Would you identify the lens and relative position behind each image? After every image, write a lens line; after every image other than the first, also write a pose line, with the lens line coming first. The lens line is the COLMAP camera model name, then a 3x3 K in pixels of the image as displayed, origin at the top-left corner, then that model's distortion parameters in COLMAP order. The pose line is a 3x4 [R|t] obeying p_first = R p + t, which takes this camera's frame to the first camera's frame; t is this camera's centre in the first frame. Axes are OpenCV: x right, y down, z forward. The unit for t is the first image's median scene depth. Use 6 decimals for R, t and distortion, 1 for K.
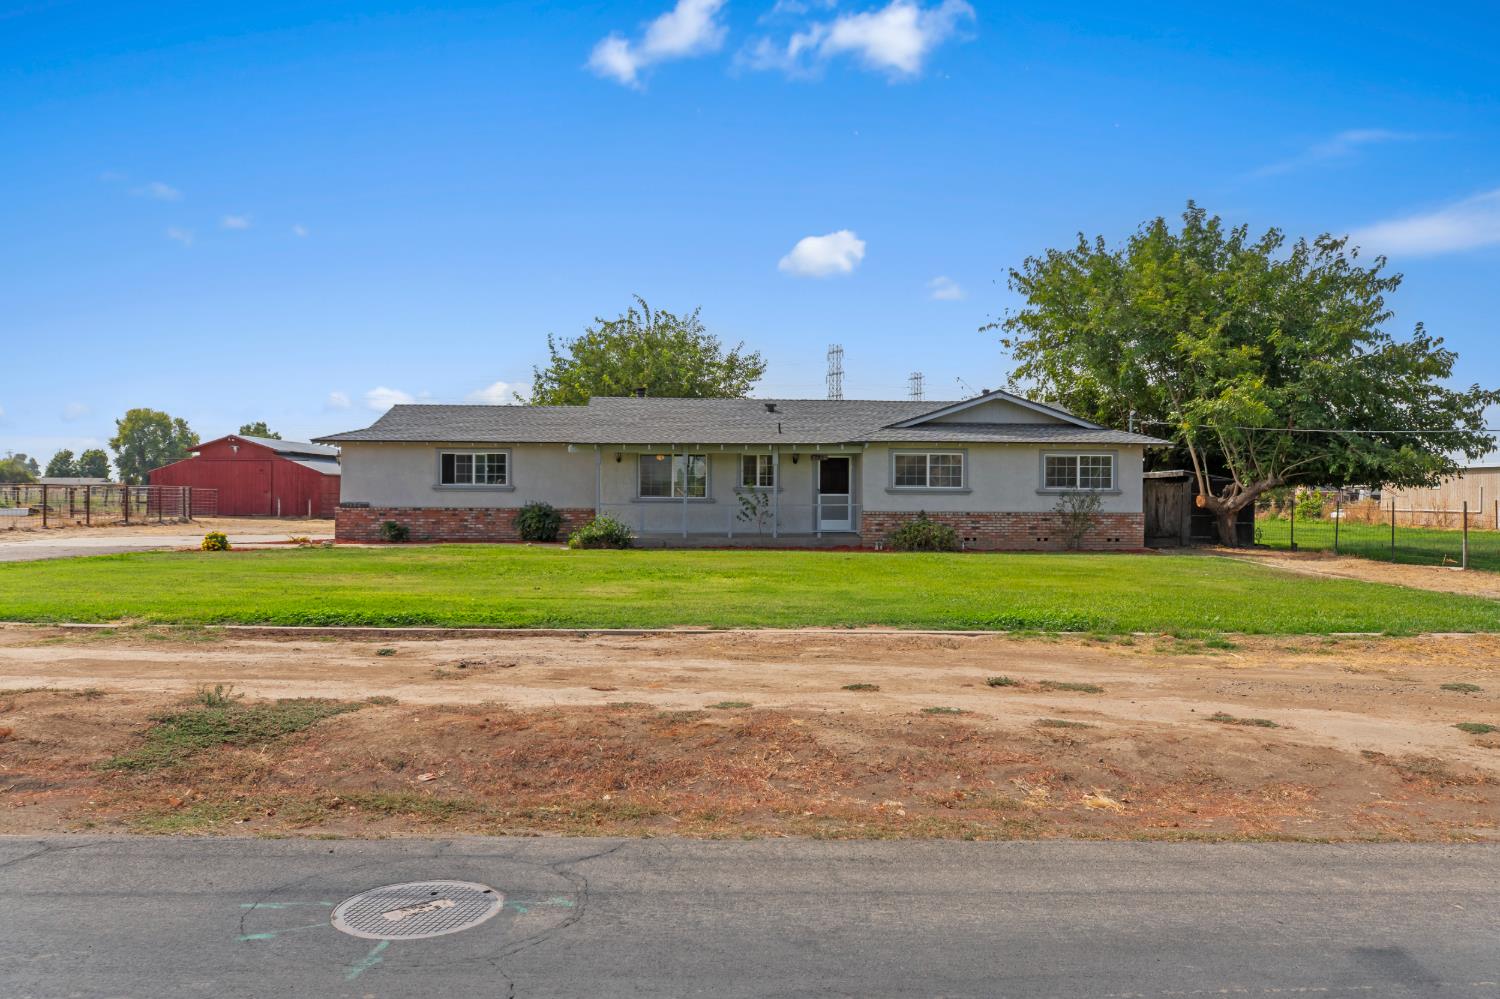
lens RADIAL K [[1129.9, 0, 750.0], [0, 1129.9, 499.5], [0, 0, 1]] dist [0.003105, 0.000762]
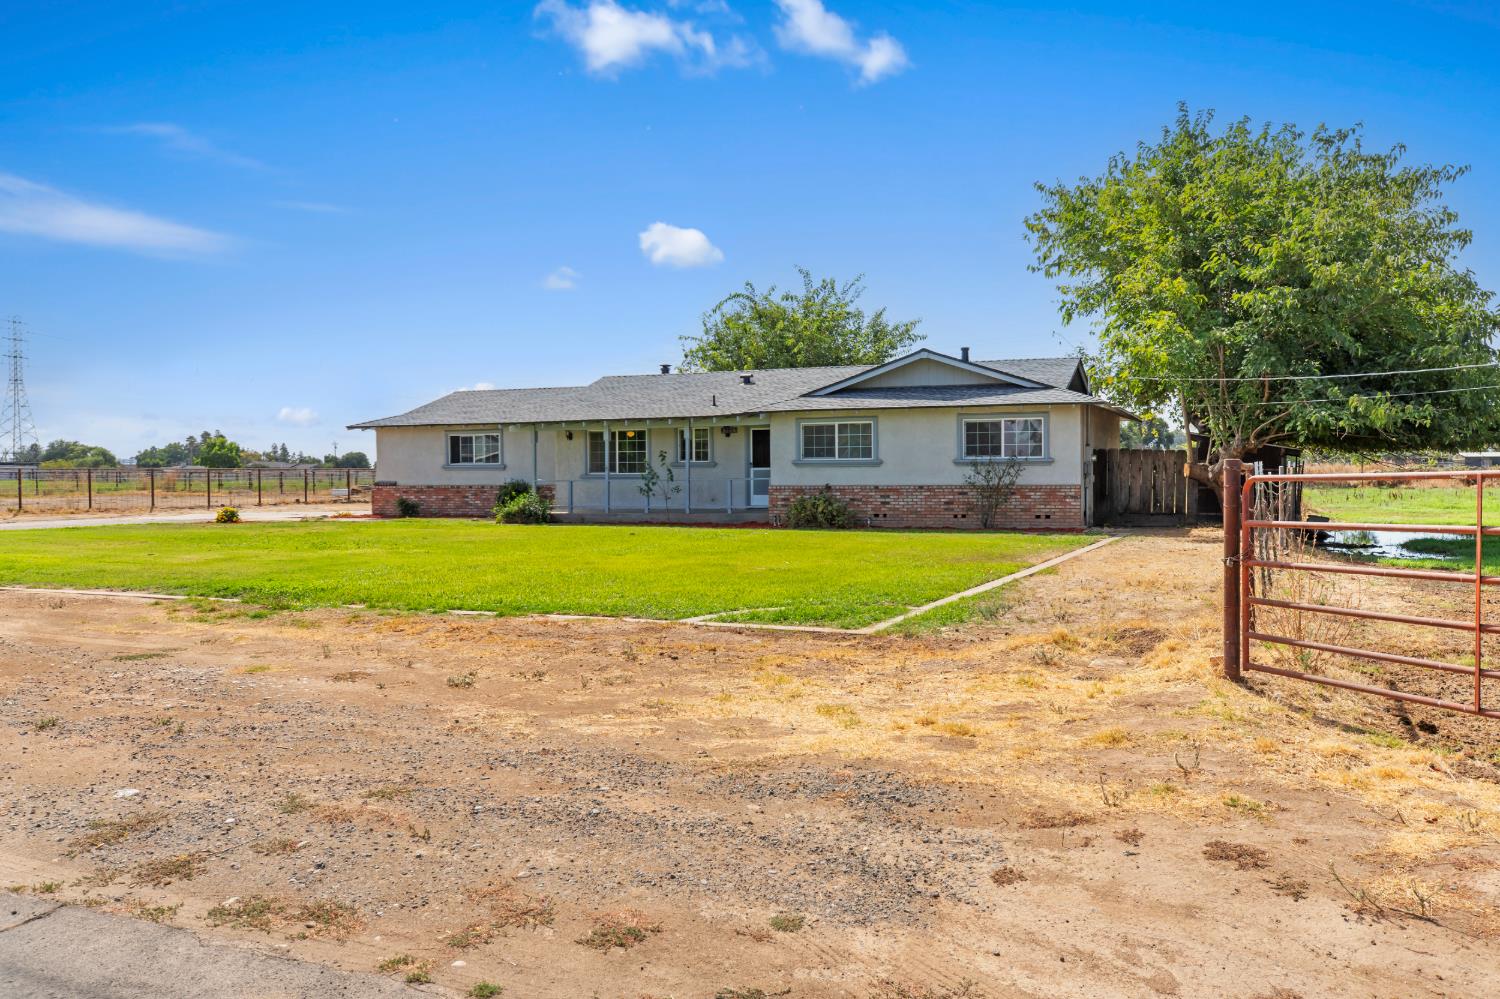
lens RADIAL K [[1182.7, 0, 743.1], [0, 1182.7, 481.9], [0, 0, 1]] dist [-0.012662, 0.001359]
pose [[0.902979, -0.009705, -0.429576, 0.497252], [0.013391, 0.999895, 0.005558, 0.001396], [0.429477, -0.010771, 0.903014, 0.094244]]
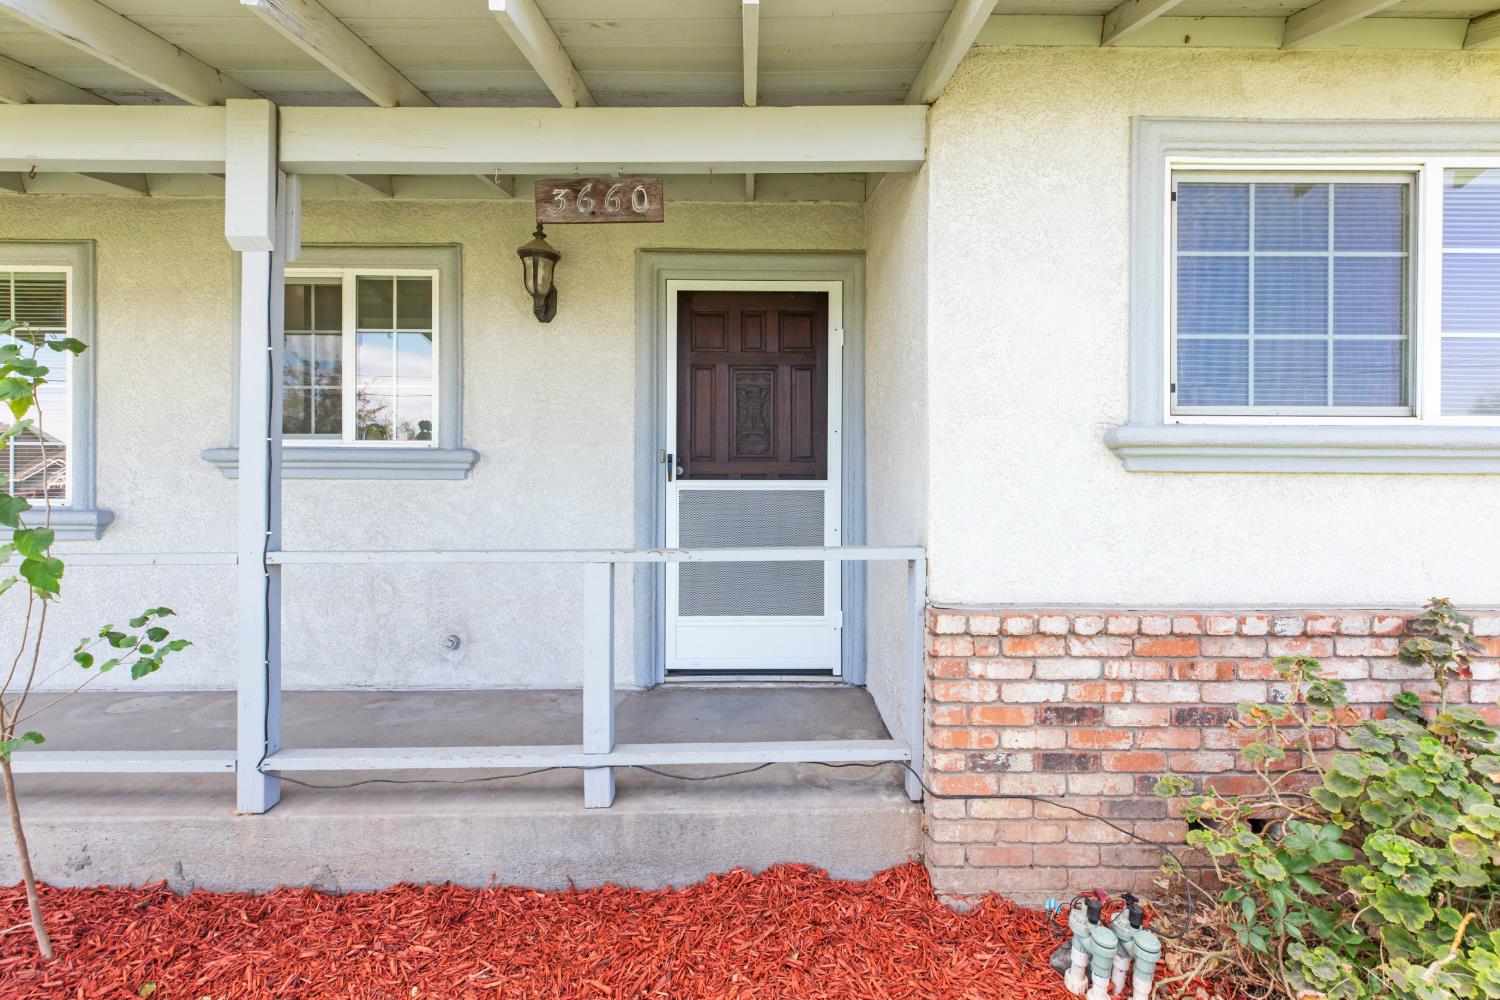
lens RADIAL K [[698.0, 0, 750.0], [0, 698.0, 500.0], [0, 0, 1]] dist [0.002714, 0.000441]
pose [[0.999209, 0.001225, -0.039760, 0.081142], [-0.001315, 0.999997, -0.002235, -0.001289], [0.039757, 0.002285, 0.999207, 0.905906]]
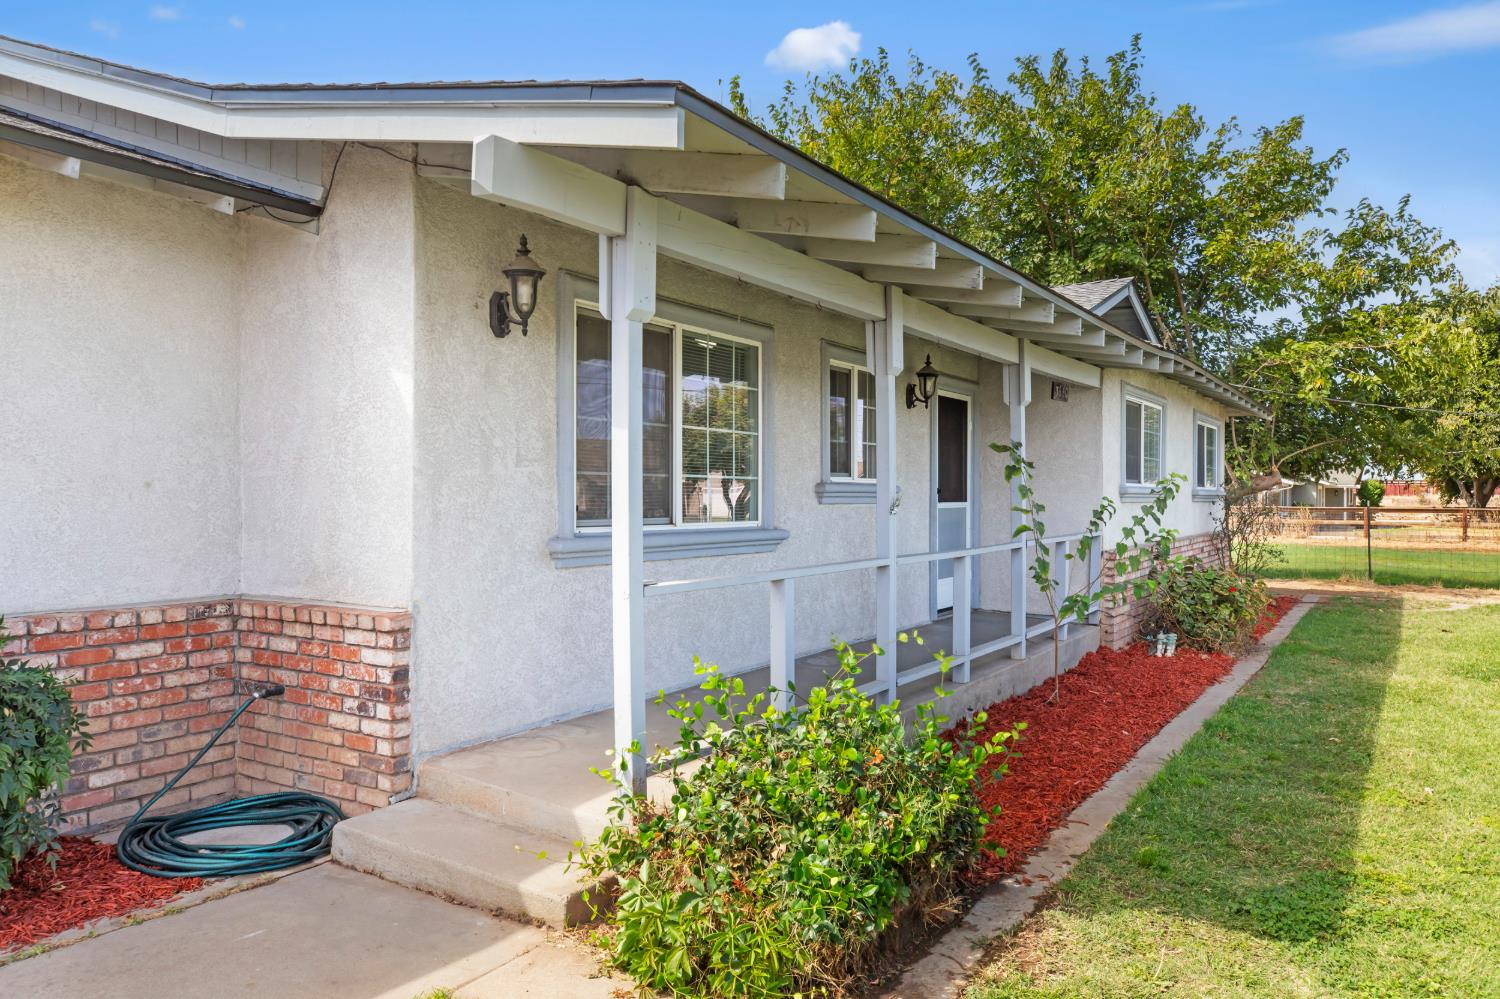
lens RADIAL K [[1104.1, 0, 750.0], [0, 1104.1, 499.5], [0, 0, 1]] dist [0.001587, 0.000489]
pose [[0.583744, -0.007601, 0.811902, -0.239805], [-0.002090, 0.999939, 0.010864, -0.009538], [-0.811935, -0.008039, 0.583692, 0.875564]]
